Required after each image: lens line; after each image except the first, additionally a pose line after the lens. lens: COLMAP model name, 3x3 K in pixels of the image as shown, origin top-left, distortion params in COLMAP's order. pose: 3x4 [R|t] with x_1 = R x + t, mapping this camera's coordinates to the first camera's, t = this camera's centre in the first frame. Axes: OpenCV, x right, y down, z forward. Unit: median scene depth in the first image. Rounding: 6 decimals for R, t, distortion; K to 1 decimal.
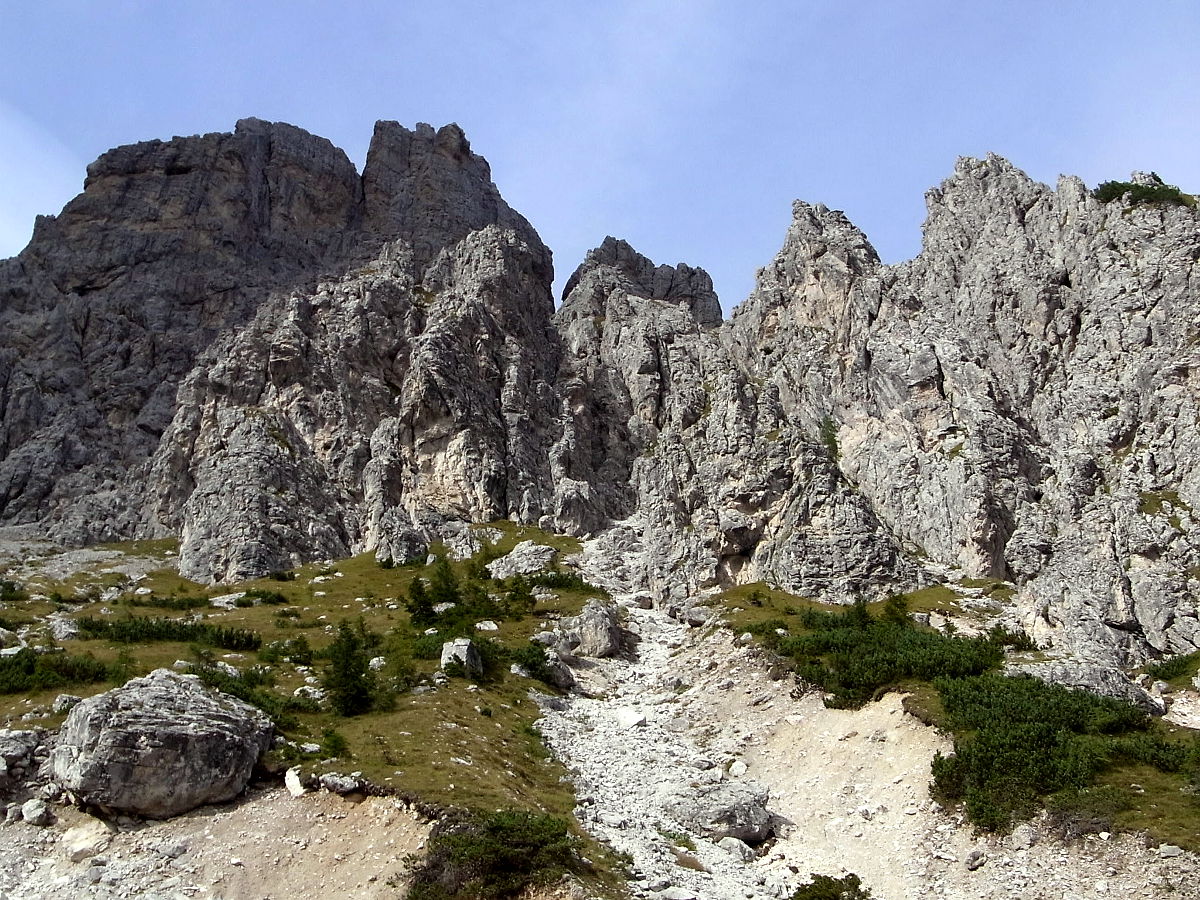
lens RADIAL K [[1521.1, 0, 600.0], [0, 1521.1, 450.0], [0, 0, 1]] dist [0.007744, -0.010959]
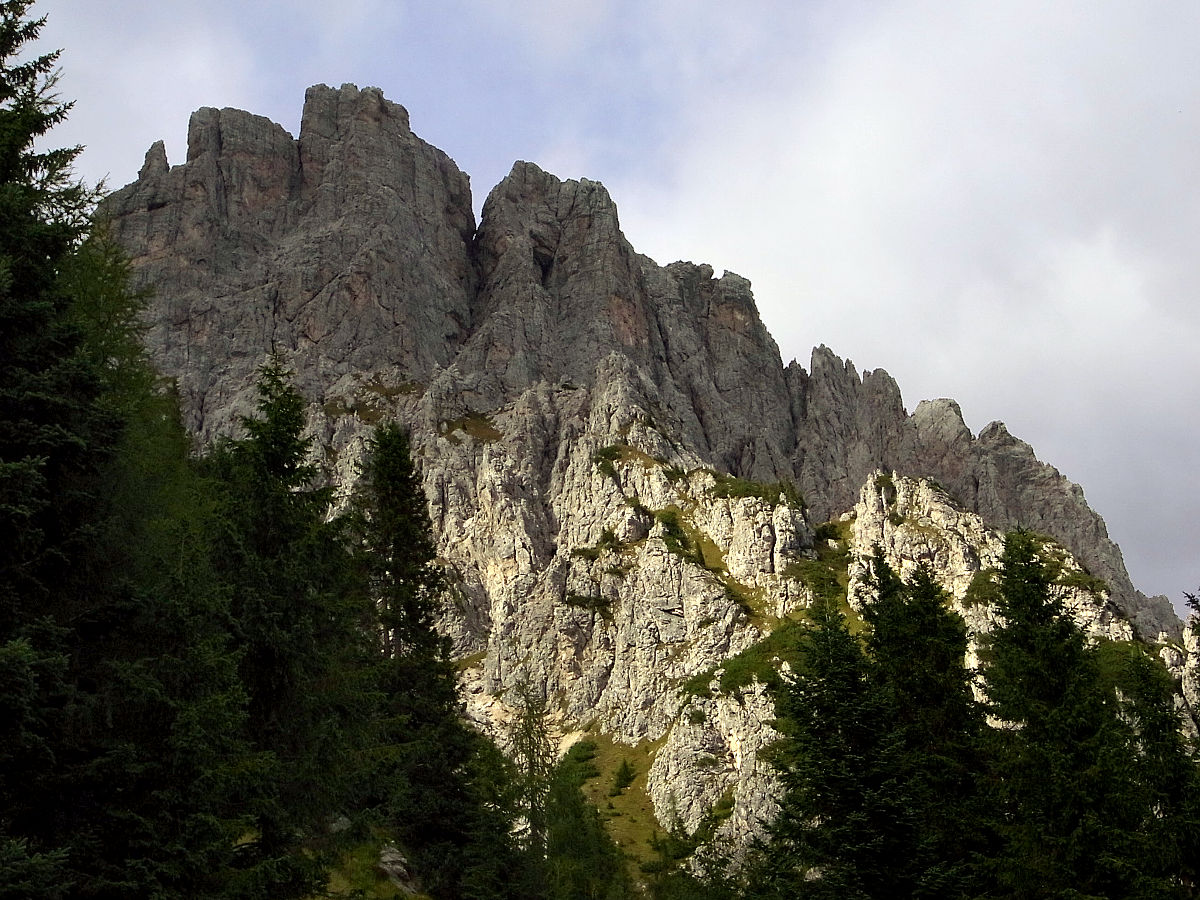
lens RADIAL K [[1761.7, 0, 600.0], [0, 1761.7, 450.0], [0, 0, 1]] dist [0.027087, 0.041972]
pose [[0.998261, -0.057892, -0.011079, 0.278357], [0.058882, 0.987989, 0.142863, -0.444182], [0.002675, -0.143267, 0.989680, -1.376582]]
